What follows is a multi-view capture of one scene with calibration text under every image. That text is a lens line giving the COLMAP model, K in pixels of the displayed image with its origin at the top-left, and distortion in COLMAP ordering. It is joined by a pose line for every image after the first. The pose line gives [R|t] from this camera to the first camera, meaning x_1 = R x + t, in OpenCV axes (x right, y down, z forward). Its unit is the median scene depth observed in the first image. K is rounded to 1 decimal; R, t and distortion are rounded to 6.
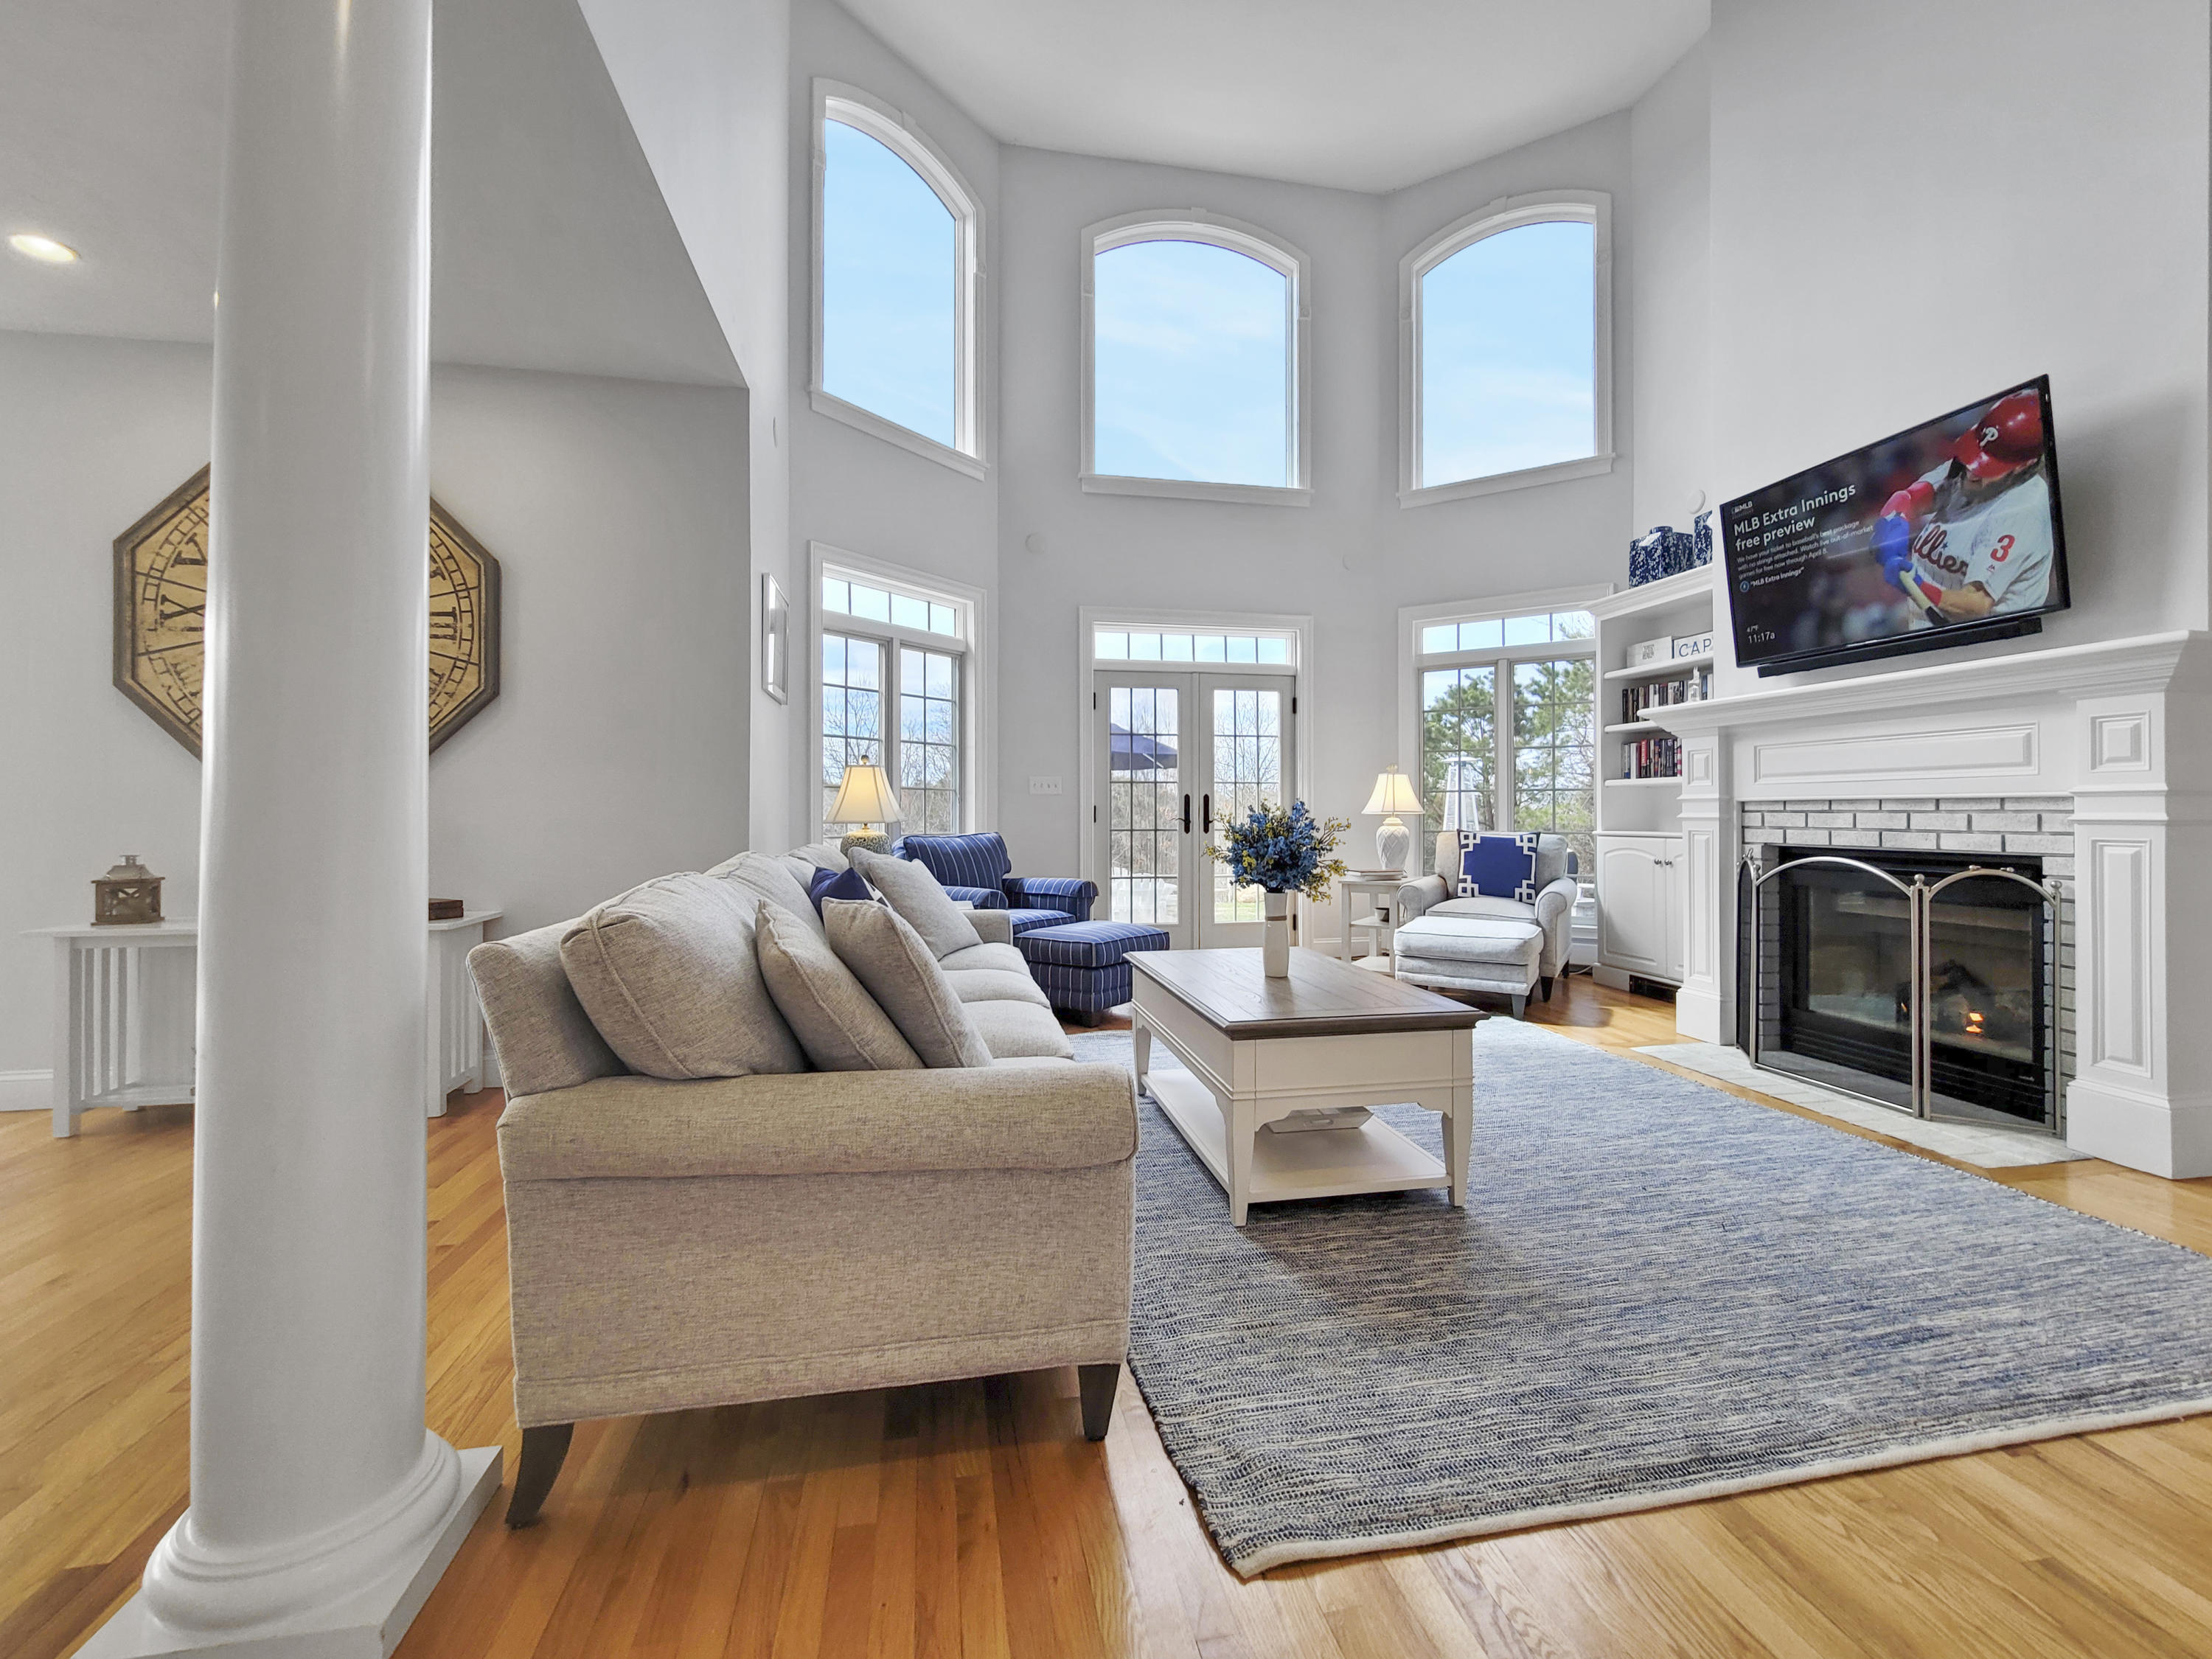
lens RADIAL K [[939.4, 0, 1118.7], [0, 939.4, 812.8], [0, 0, 1]] dist [-0.000881, -0.001187]
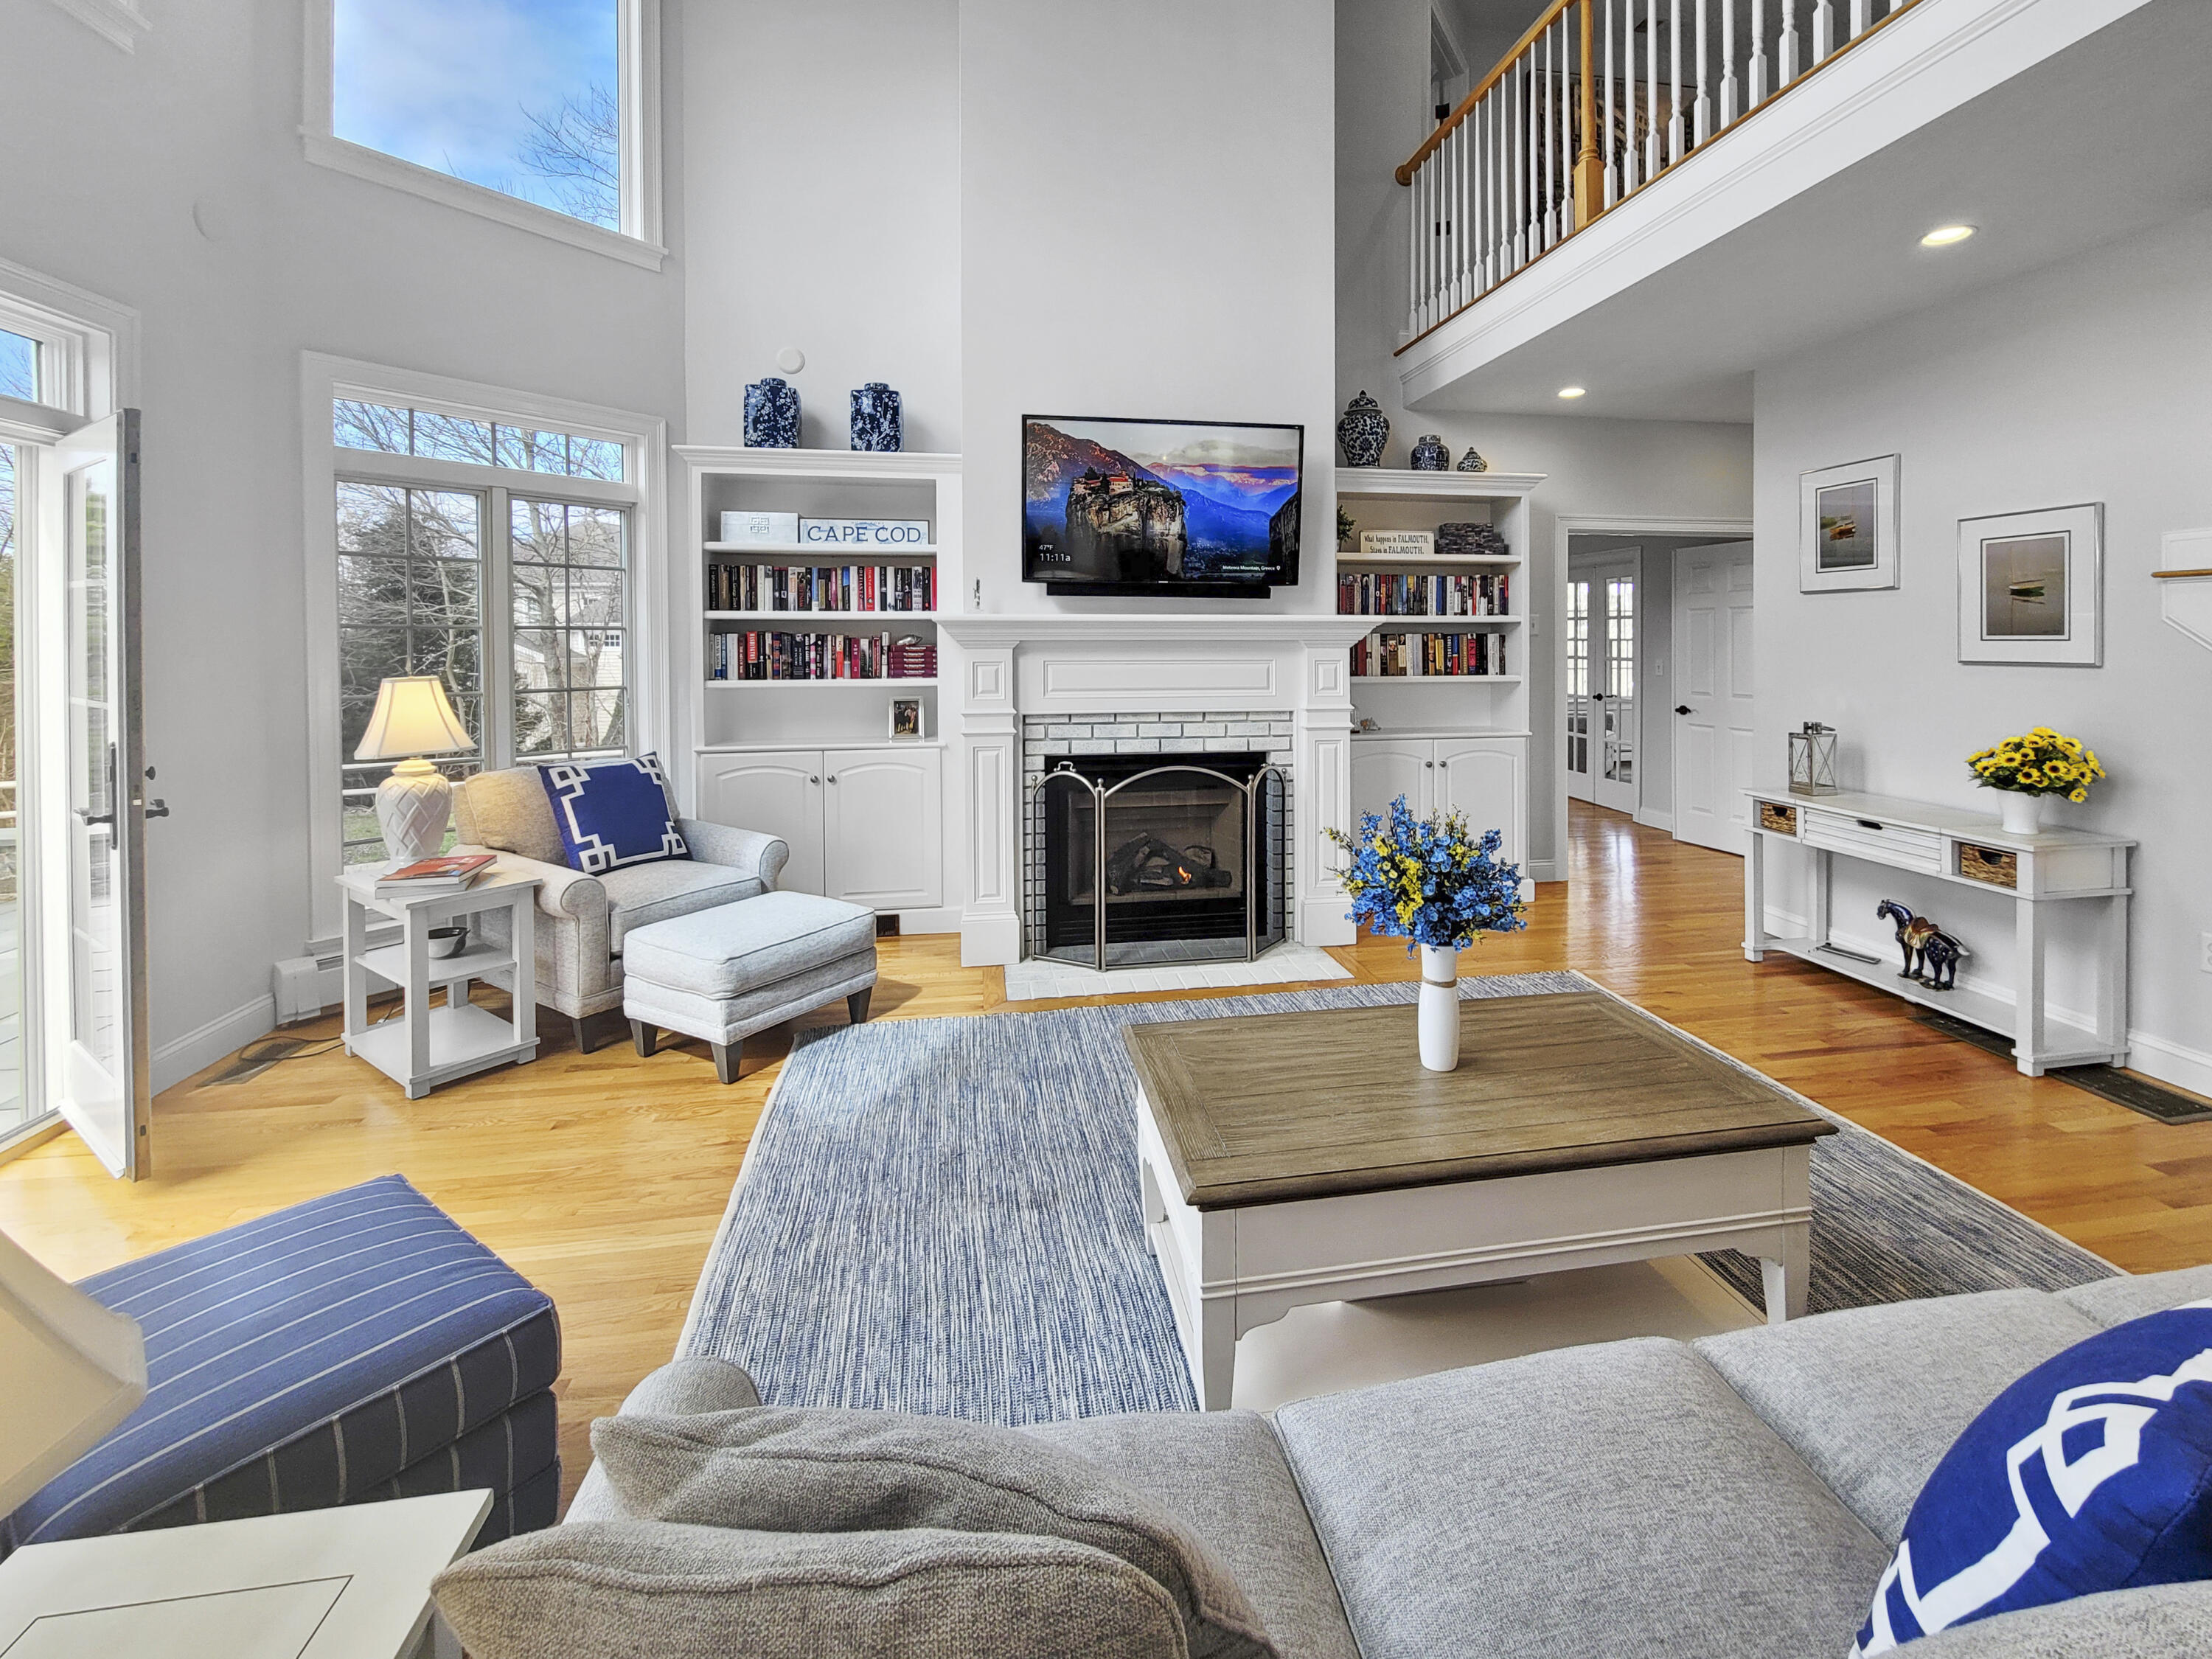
lens RADIAL K [[939.4, 0, 1146.5], [0, 939.4, 664.3], [0, 0, 1]] dist [-0.000881, -0.001187]
pose [[0.013644, -0.022896, 0.999645, -0.456373], [0.002060, 0.999736, 0.022870, -0.119863], [-0.999905, 0.001747, 0.013688, 1.150537]]
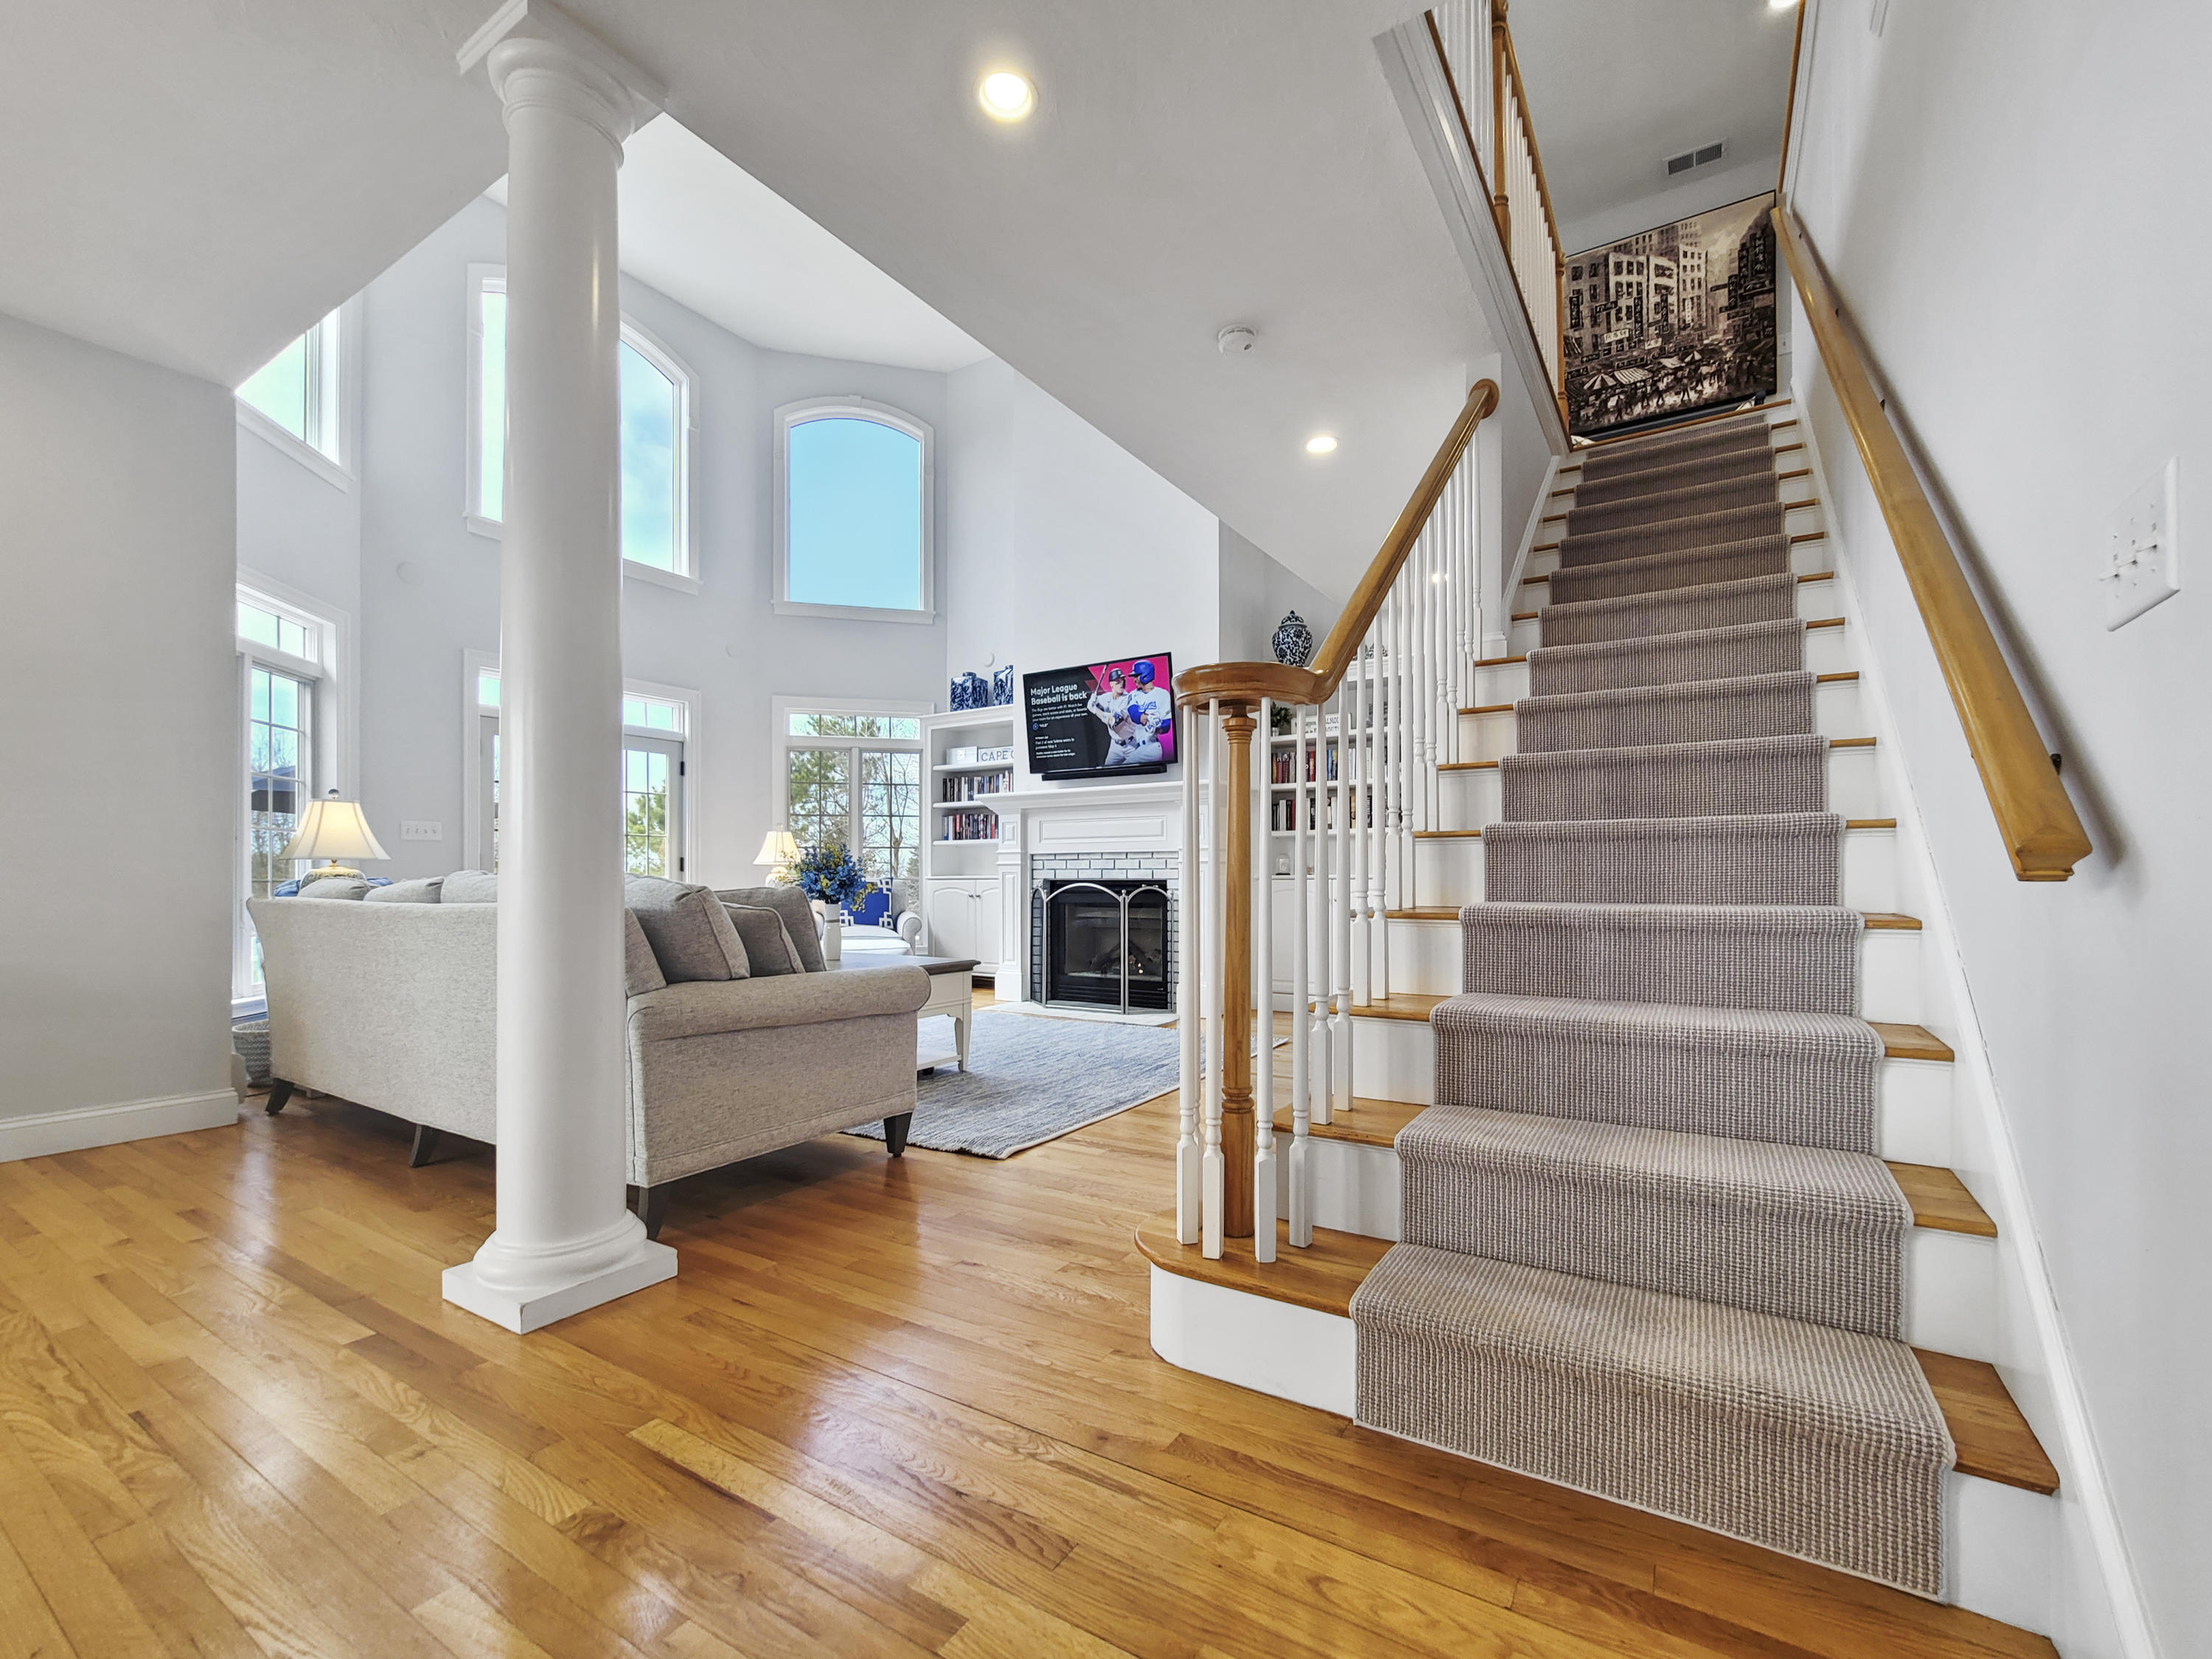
lens RADIAL K [[939.4, 0, 1145.4], [0, 939.4, 867.0], [0, 0, 1]] dist [-0.000881, -0.001187]
pose [[0.675711, 0.008562, 0.737117, -0.577184], [0.001714, 0.999912, -0.013186, 0.044326], [-0.737165, 0.010173, 0.675636, -0.368520]]
